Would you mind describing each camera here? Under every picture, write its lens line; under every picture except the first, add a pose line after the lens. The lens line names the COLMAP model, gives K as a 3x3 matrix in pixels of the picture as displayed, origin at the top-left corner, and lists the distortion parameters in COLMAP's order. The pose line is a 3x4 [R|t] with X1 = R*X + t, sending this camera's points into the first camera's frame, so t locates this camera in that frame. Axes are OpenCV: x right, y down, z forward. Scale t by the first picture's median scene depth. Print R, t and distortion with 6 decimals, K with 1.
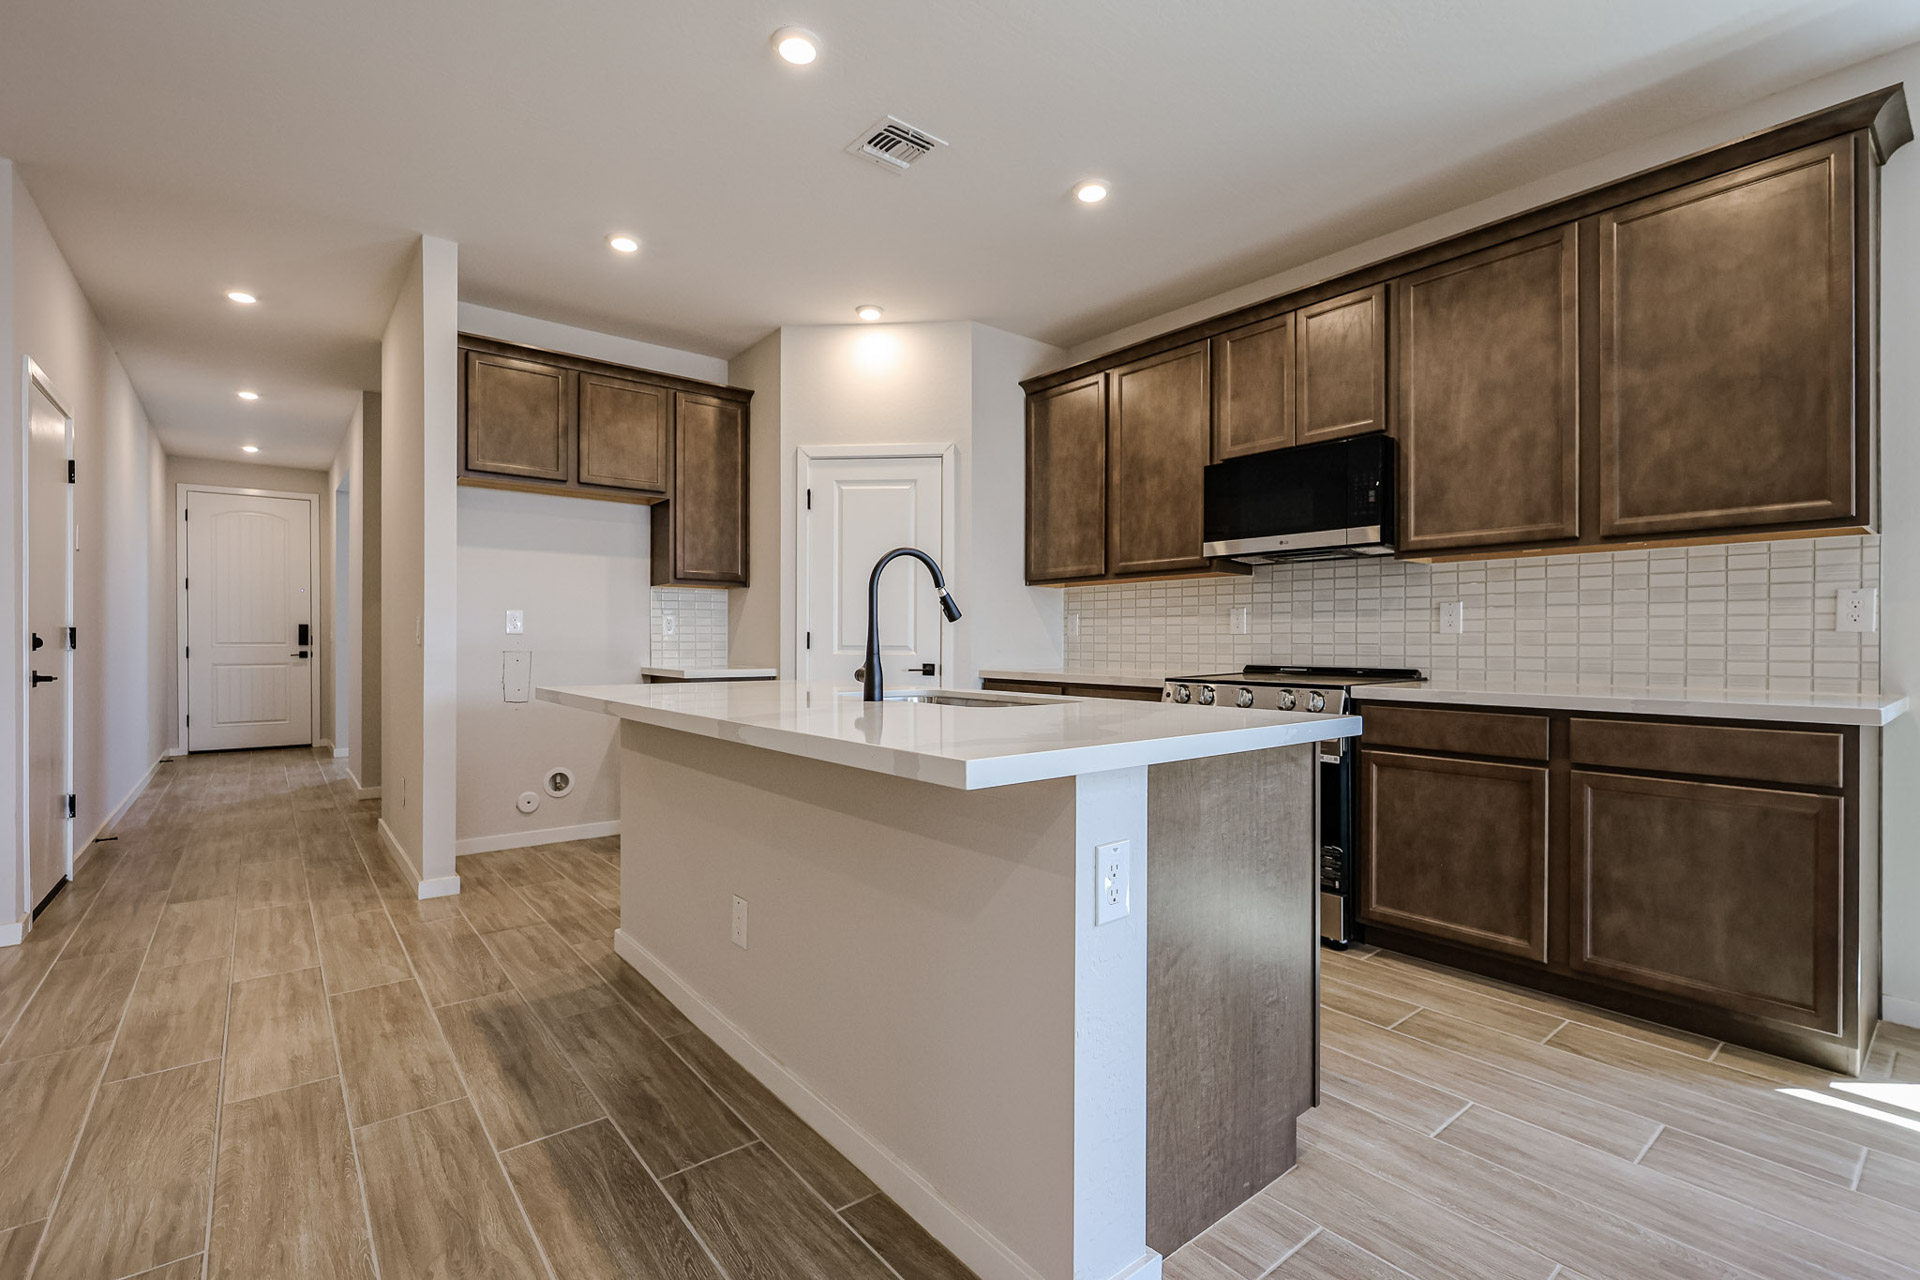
lens RADIAL K [[858.2, 0, 960.0], [0, 858.2, 640.0], [0, 0, 1]] dist [0.001026, 0.000131]
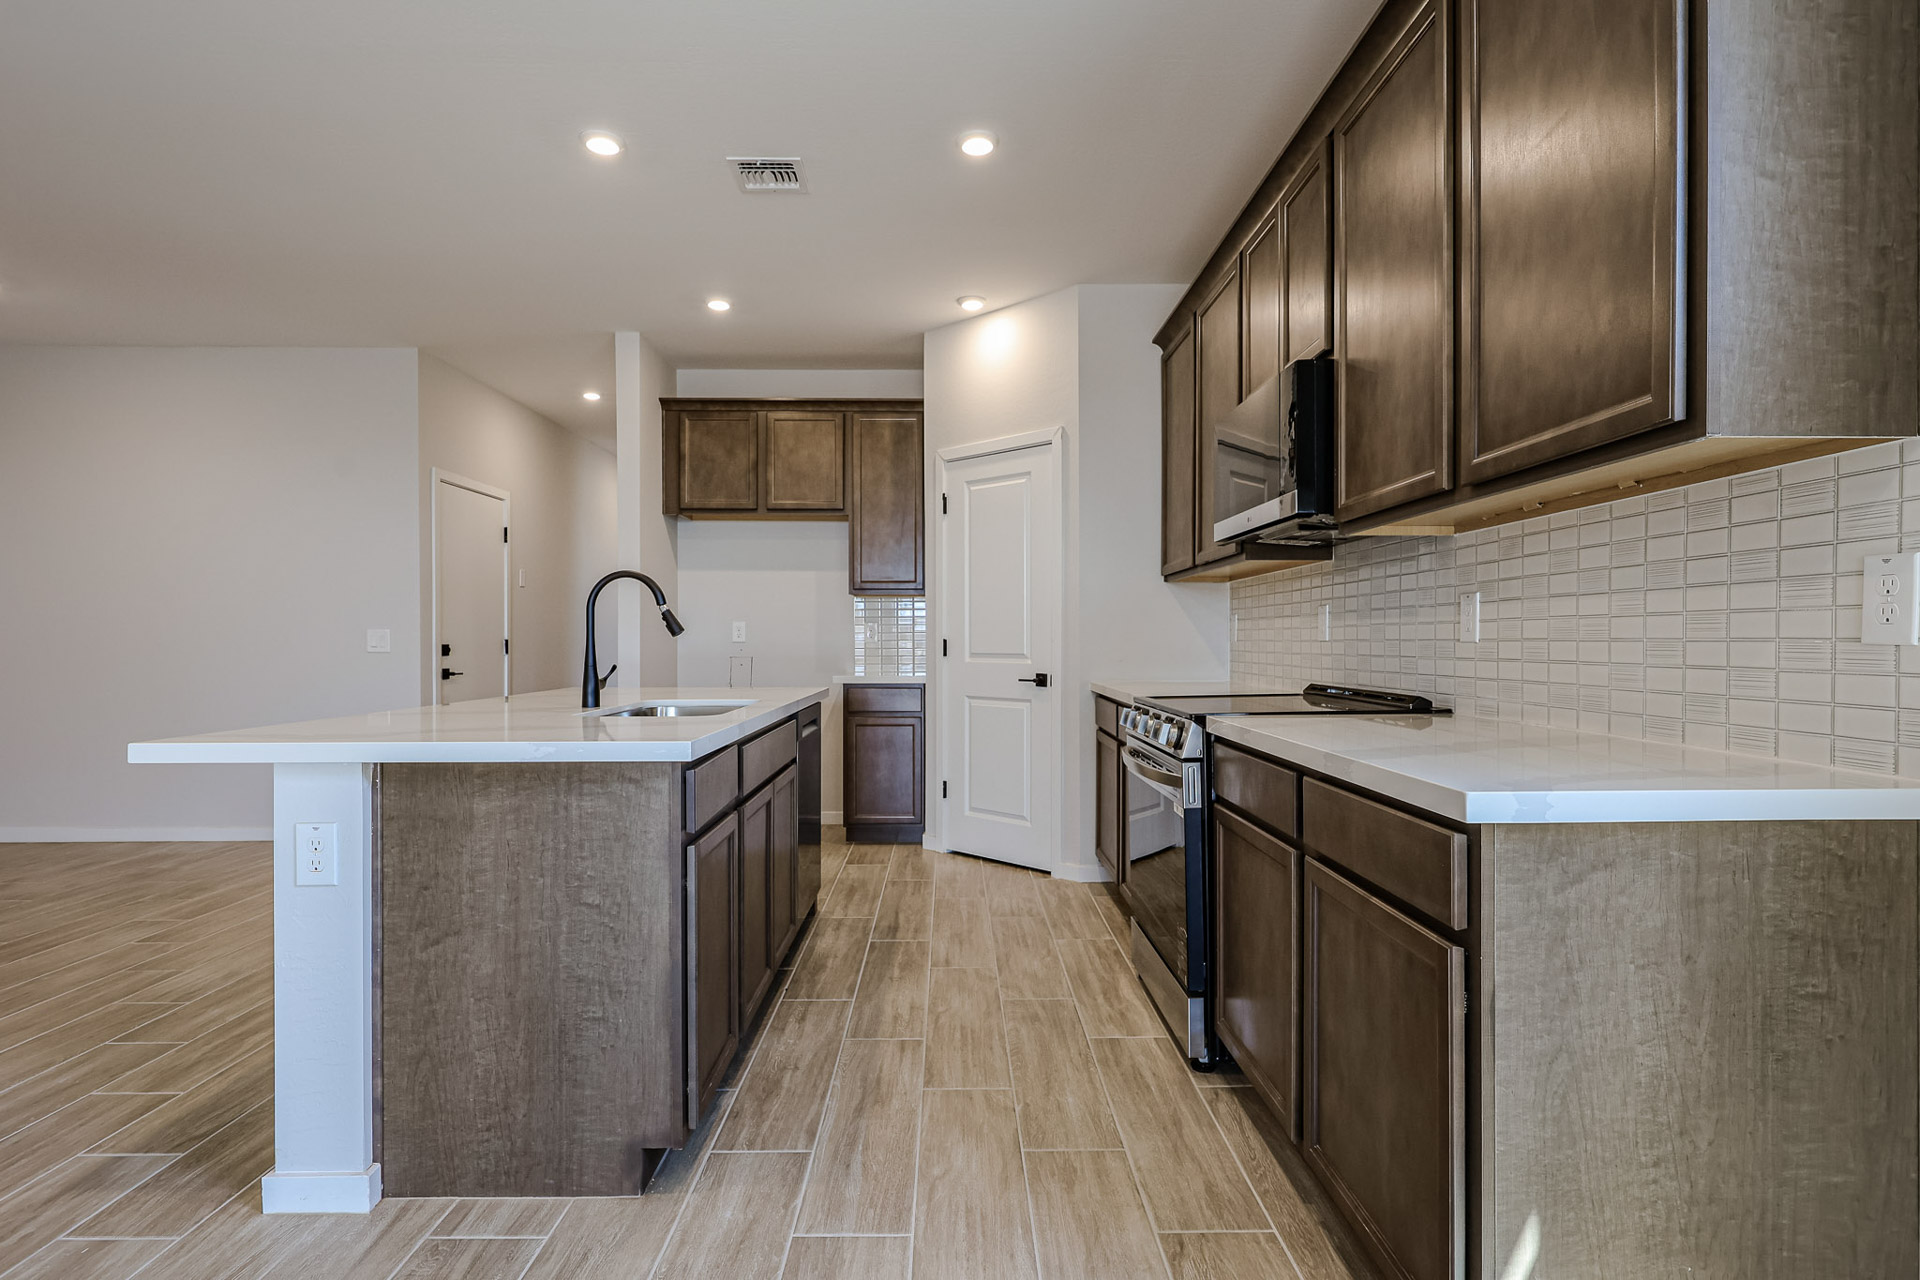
lens RADIAL K [[976.5, 0, 960.0], [0, 976.5, 640.0], [0, 0, 1]] dist [0.001127, 0.000057]
pose [[0.782712, -0.003721, -0.622373, 0.740244], [0.004377, 0.999990, -0.000474, -0.010550], [0.622369, -0.002353, 0.782721, 0.193461]]
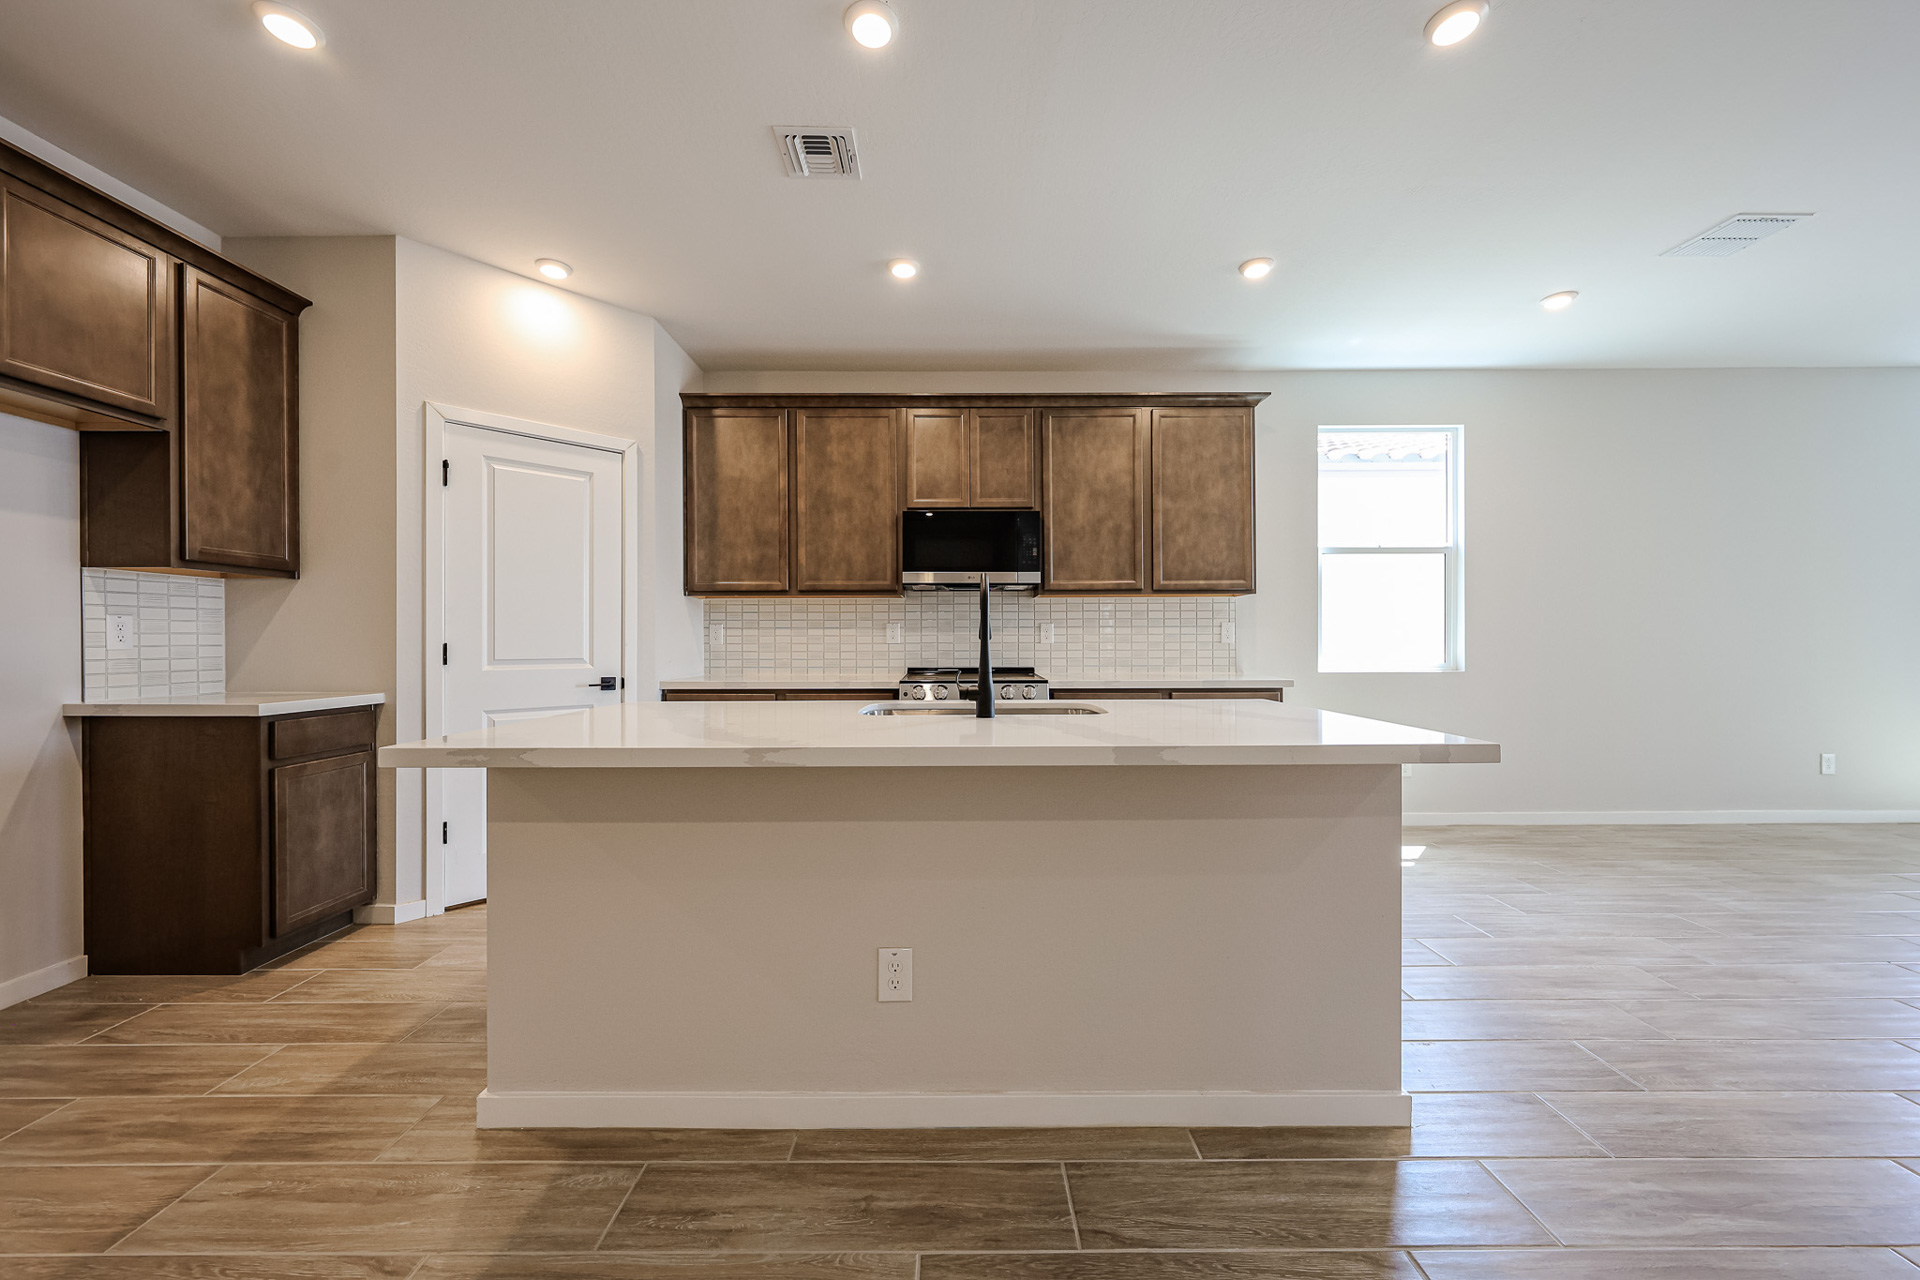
lens RADIAL K [[709.8, 0, 960.0], [0, 709.8, 640.0], [0, 0, 1]] dist [0.001258, 0.000013]
pose [[0.627949, -0.003257, 0.778247, -0.535462], [0.002745, 0.999994, 0.001971, -0.017170], [-0.778249, 0.000899, 0.627955, 0.321127]]
